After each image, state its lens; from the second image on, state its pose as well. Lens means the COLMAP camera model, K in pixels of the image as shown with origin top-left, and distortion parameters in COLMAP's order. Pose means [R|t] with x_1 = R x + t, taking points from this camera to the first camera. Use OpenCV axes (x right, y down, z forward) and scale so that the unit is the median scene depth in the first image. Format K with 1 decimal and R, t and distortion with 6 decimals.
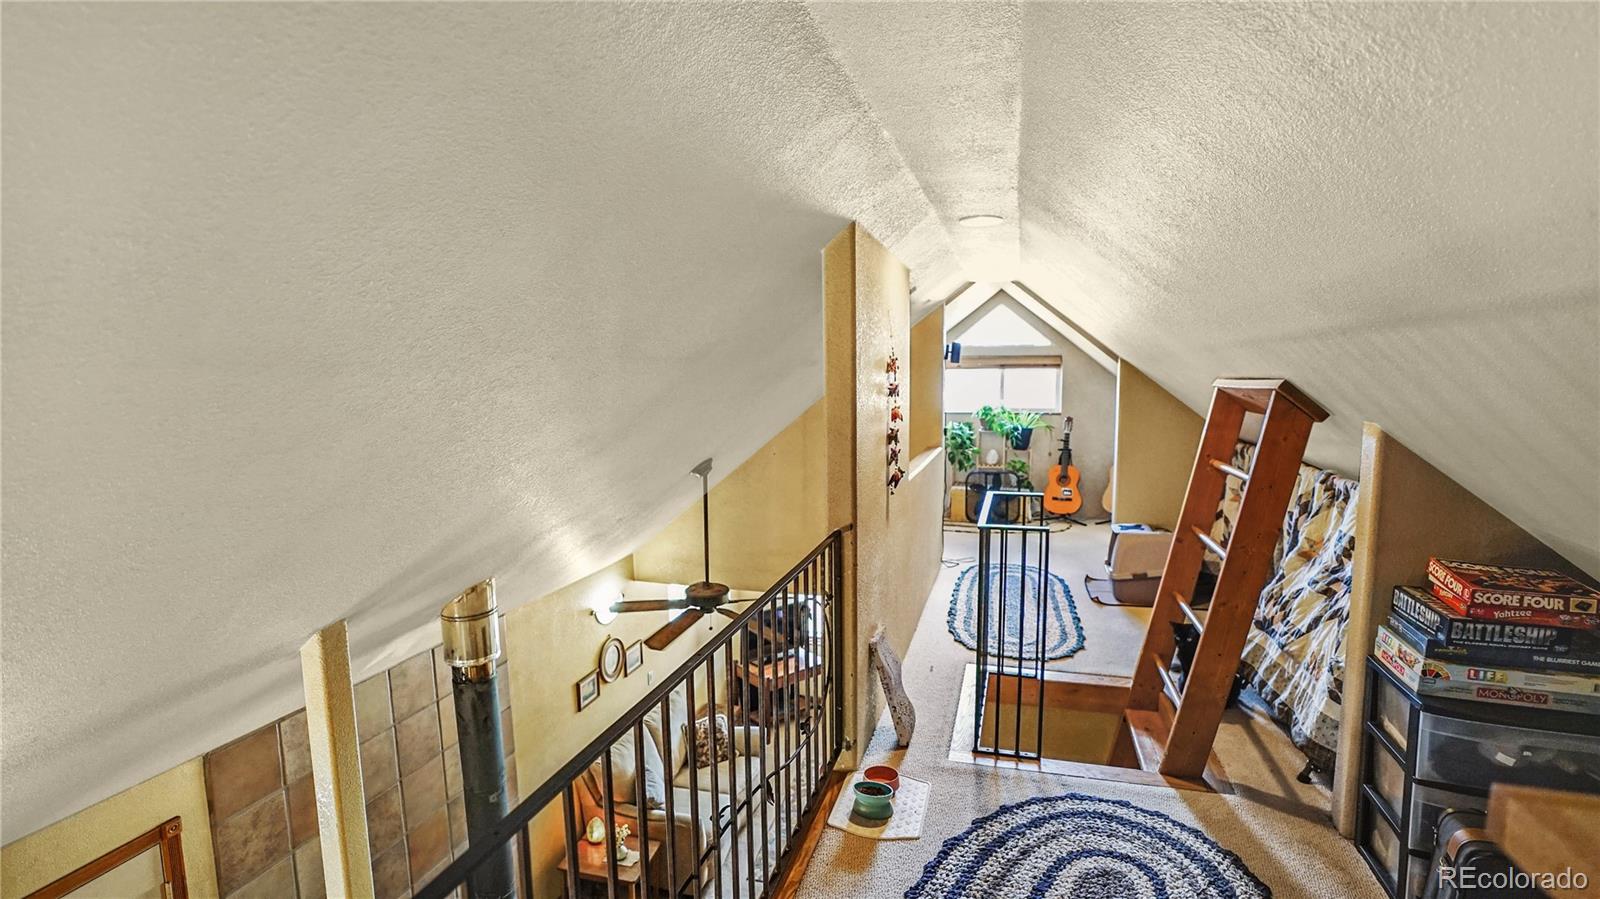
lens RADIAL K [[739.3, 0, 802.8], [0, 739.3, 453.8], [0, 0, 1]] dist [-0.063282, 0.023644]
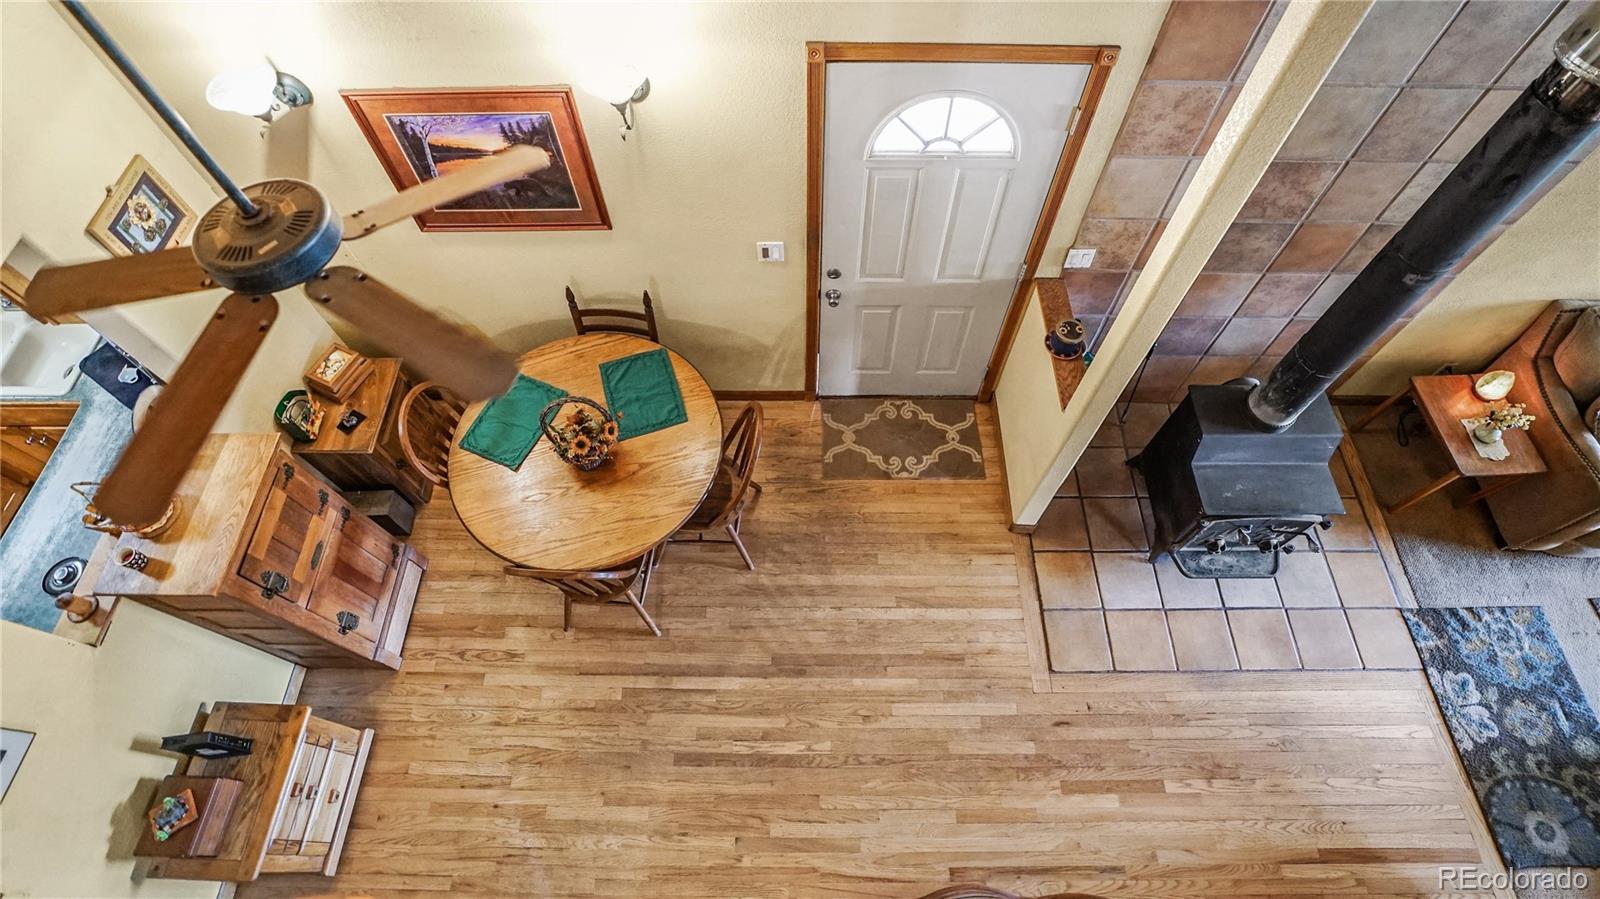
lens RADIAL K [[739.3, 0, 802.8], [0, 739.3, 453.8], [0, 0, 1]] dist [-0.063282, 0.023644]
pose [[0.276566, 0.843316, -0.460793, -0.127229], [-0.103609, 0.502867, 0.858132, 0.040634], [0.955393, -0.189588, 0.226451, 0.248837]]
